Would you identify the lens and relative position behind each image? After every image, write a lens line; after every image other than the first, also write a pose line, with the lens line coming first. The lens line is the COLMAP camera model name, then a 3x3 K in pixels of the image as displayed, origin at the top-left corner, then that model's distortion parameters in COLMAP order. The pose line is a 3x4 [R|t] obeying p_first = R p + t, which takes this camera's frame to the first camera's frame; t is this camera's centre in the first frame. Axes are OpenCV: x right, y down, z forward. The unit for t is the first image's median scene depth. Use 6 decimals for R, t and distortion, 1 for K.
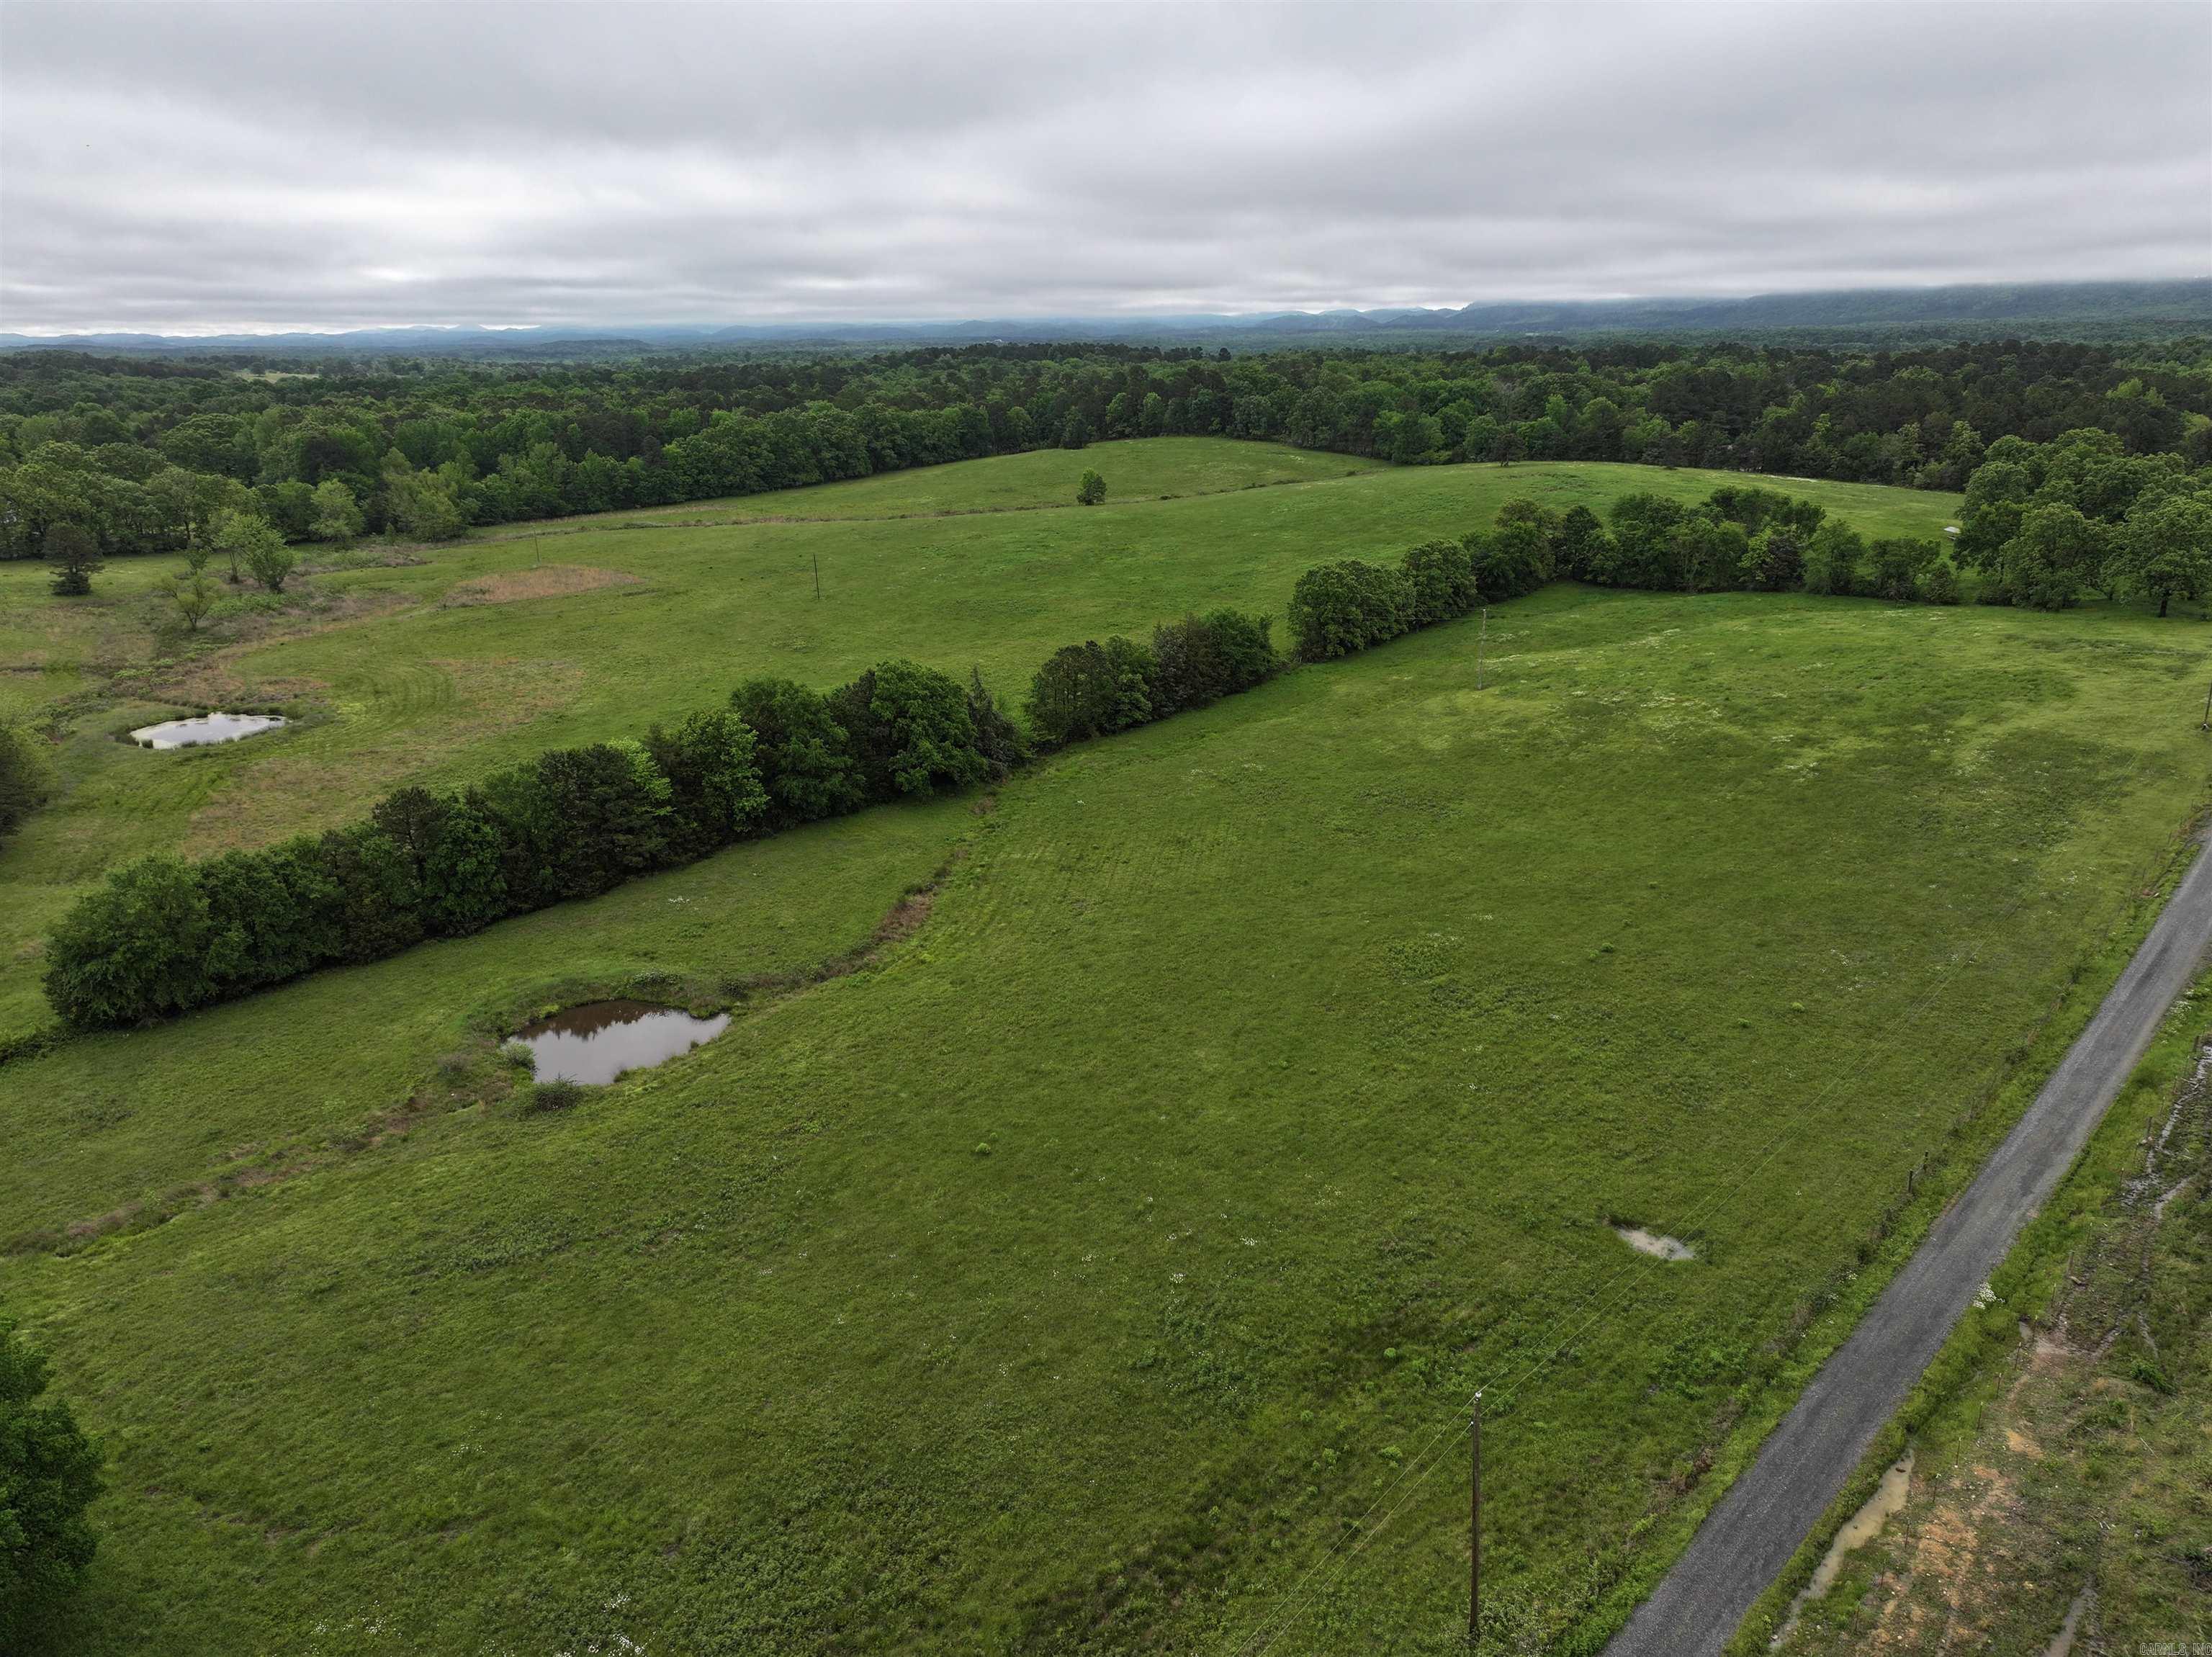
lens RADIAL K [[1544.3, 0, 1114.1], [0, 1544.3, 834.2], [0, 0, 1]] dist [-0.001858, 0.018568]
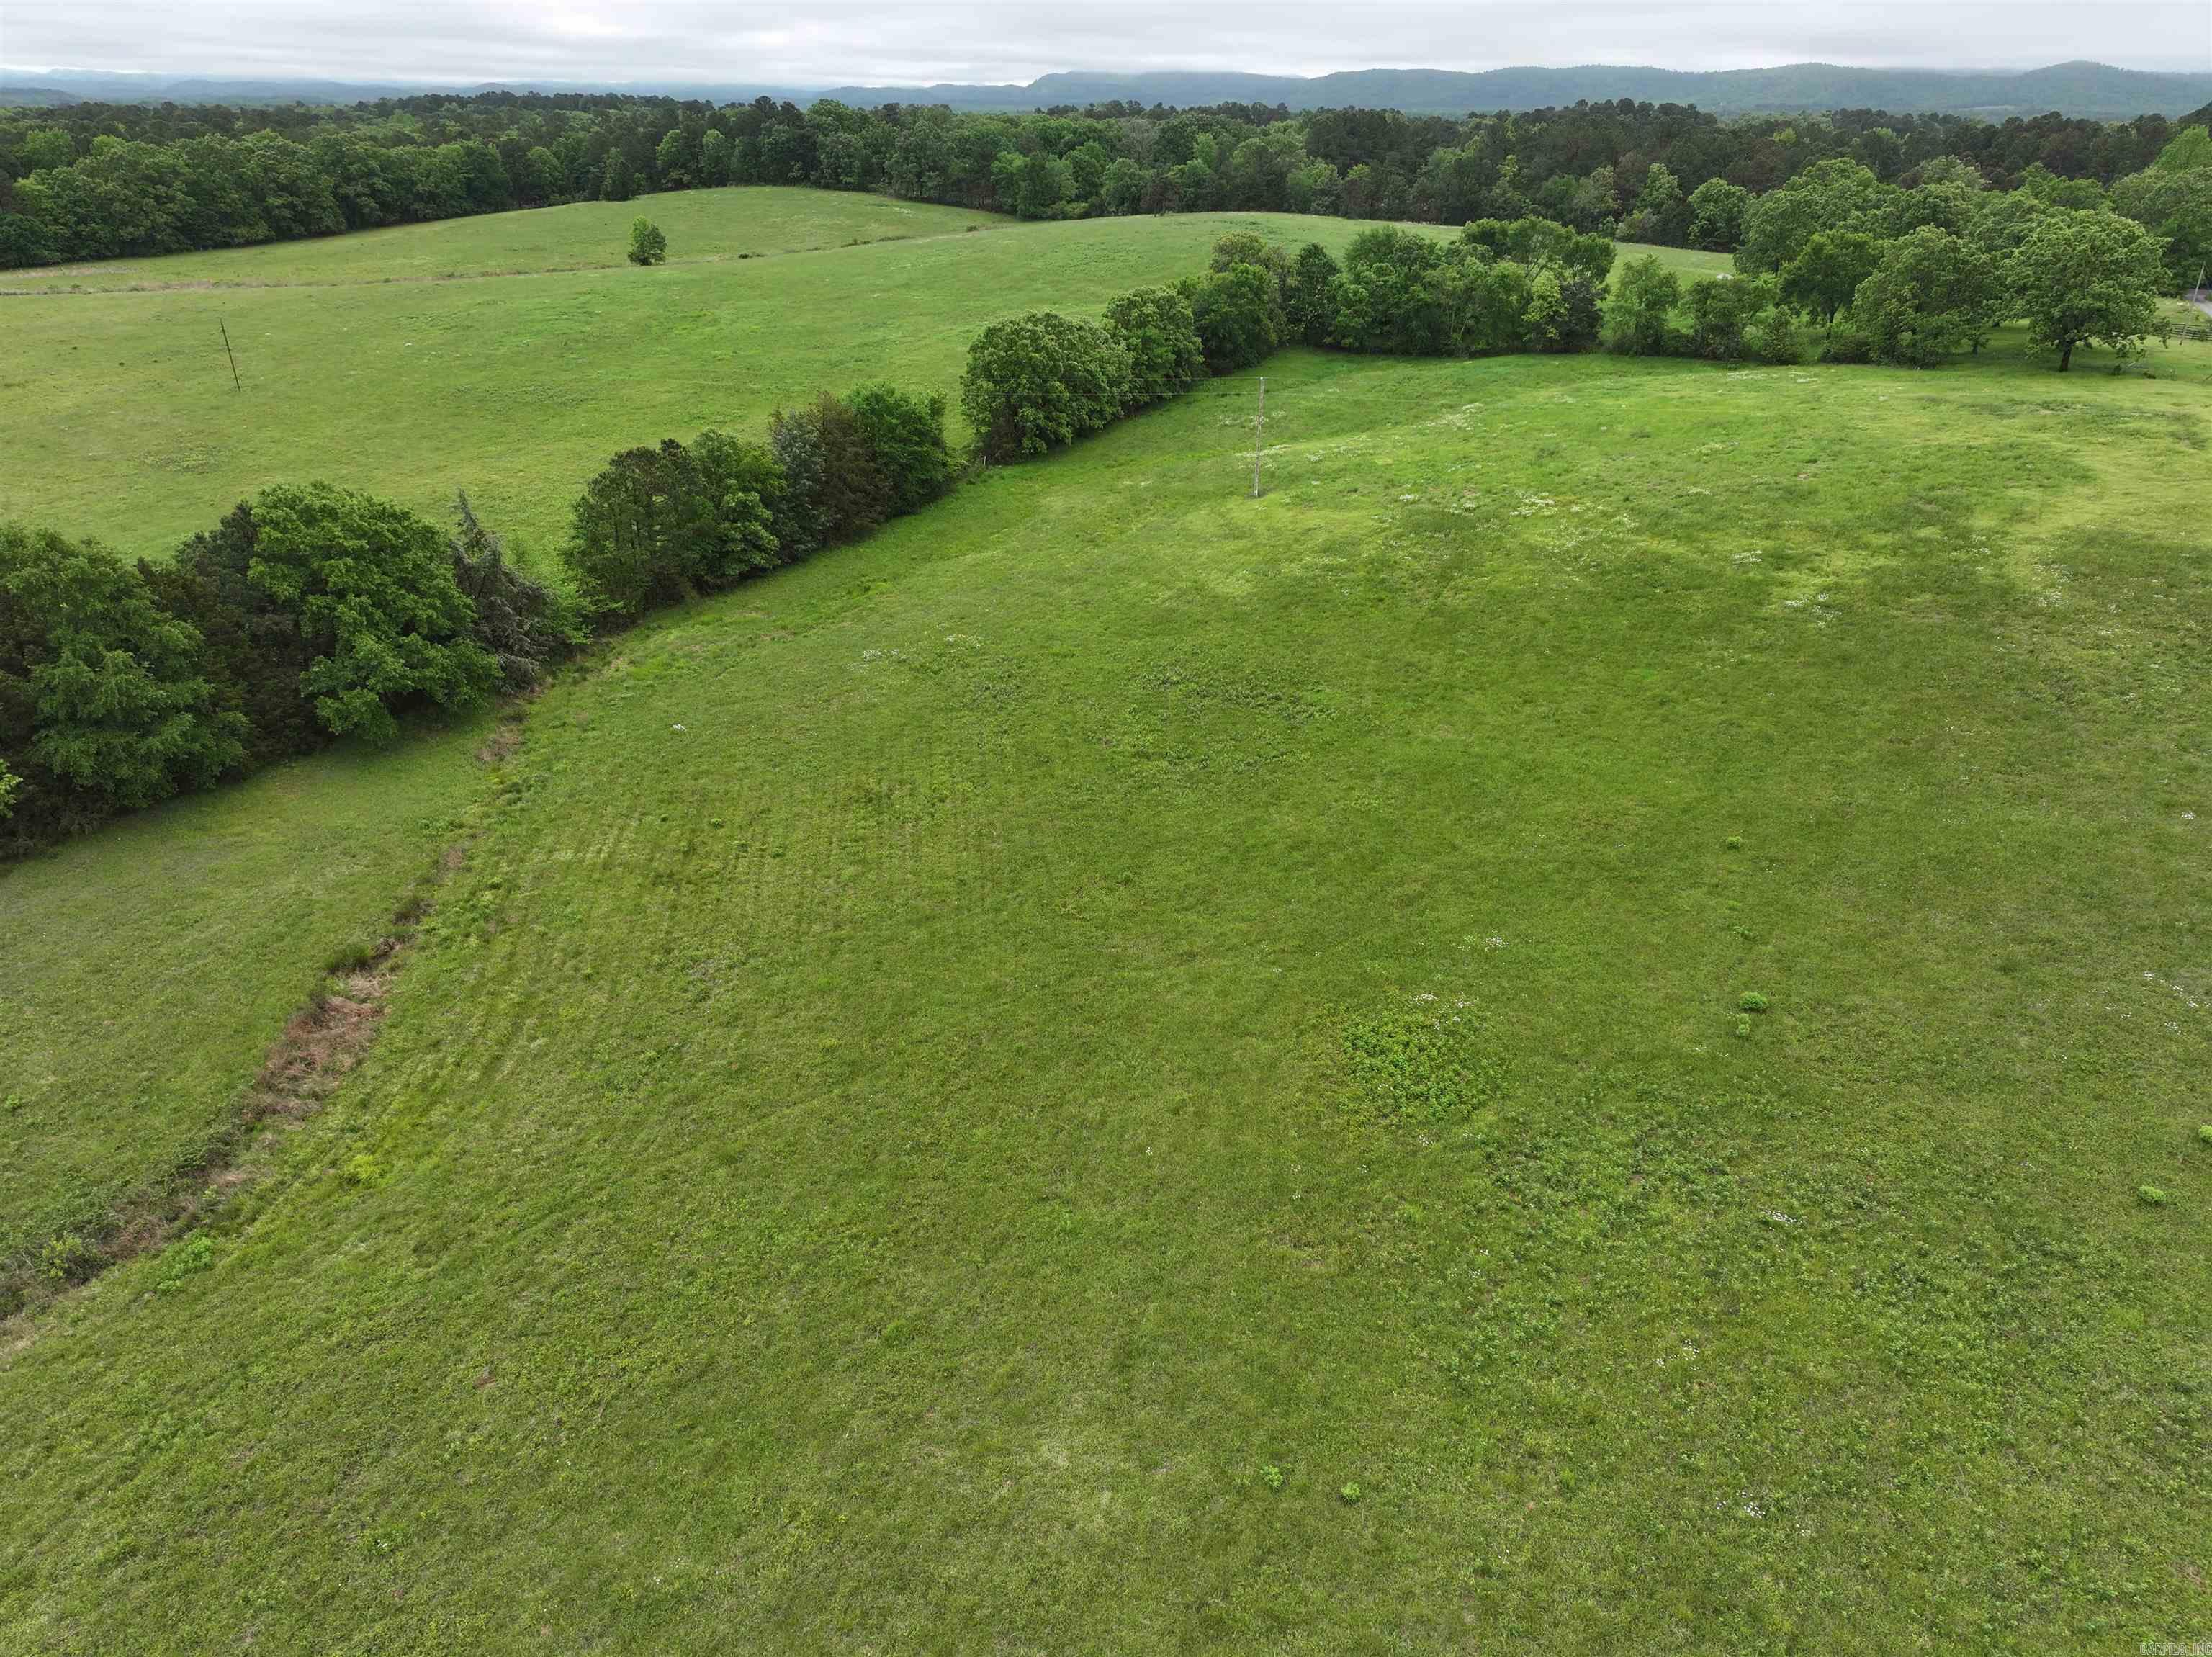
lens RADIAL K [[1544.3, 0, 1109.7], [0, 1544.3, 826.5], [0, 0, 1]] dist [-0.001858, 0.018568]
pose [[0.966178, -0.088156, 0.242340, -0.004389], [0.058509, 0.990185, 0.126929, -0.022150], [-0.251151, -0.108457, 0.961853, 0.190092]]
